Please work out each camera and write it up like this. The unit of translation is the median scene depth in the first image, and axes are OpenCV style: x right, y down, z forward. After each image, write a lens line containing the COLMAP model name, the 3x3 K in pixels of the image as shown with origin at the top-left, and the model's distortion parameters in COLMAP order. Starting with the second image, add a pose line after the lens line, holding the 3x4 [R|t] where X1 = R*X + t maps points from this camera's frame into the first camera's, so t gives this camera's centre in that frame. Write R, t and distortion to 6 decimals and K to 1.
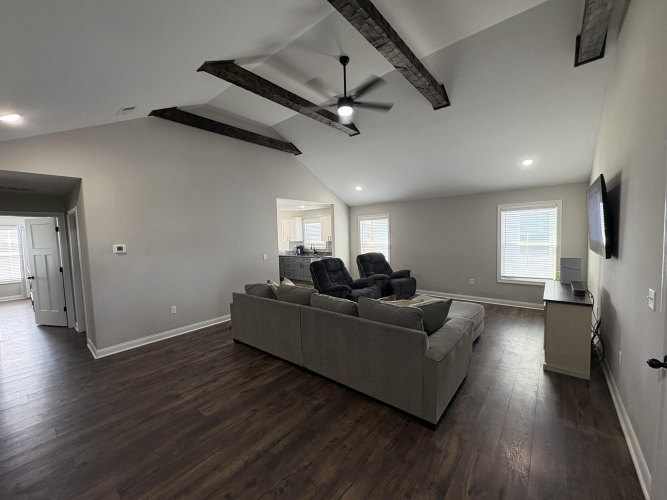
lens RADIAL K [[267.4, 0, 331.8], [0, 267.4, 250.4], [0, 0, 1]] dist [-0.003672, -0.000378]
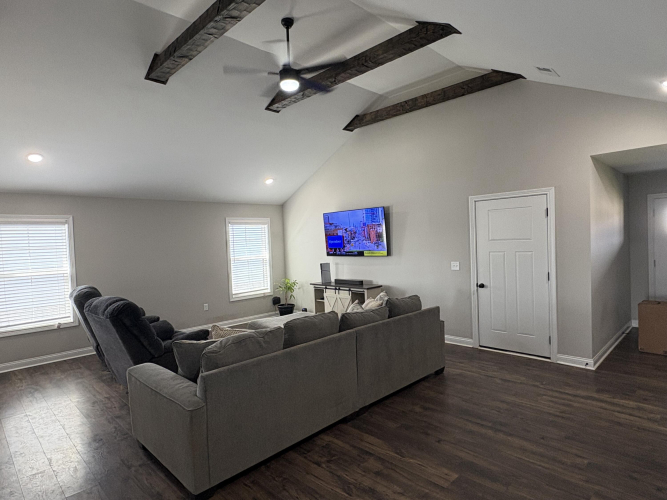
lens RADIAL K [[386.0, 0, 334.1], [0, 386.0, 252.3], [0, 0, 1]] dist [-0.004326, 0.001256]
pose [[0.088183, -0.008737, 0.996066, -1.247379], [0.097182, 0.995267, 0.000127, -0.024347], [-0.991352, 0.096788, 0.088615, 0.946426]]
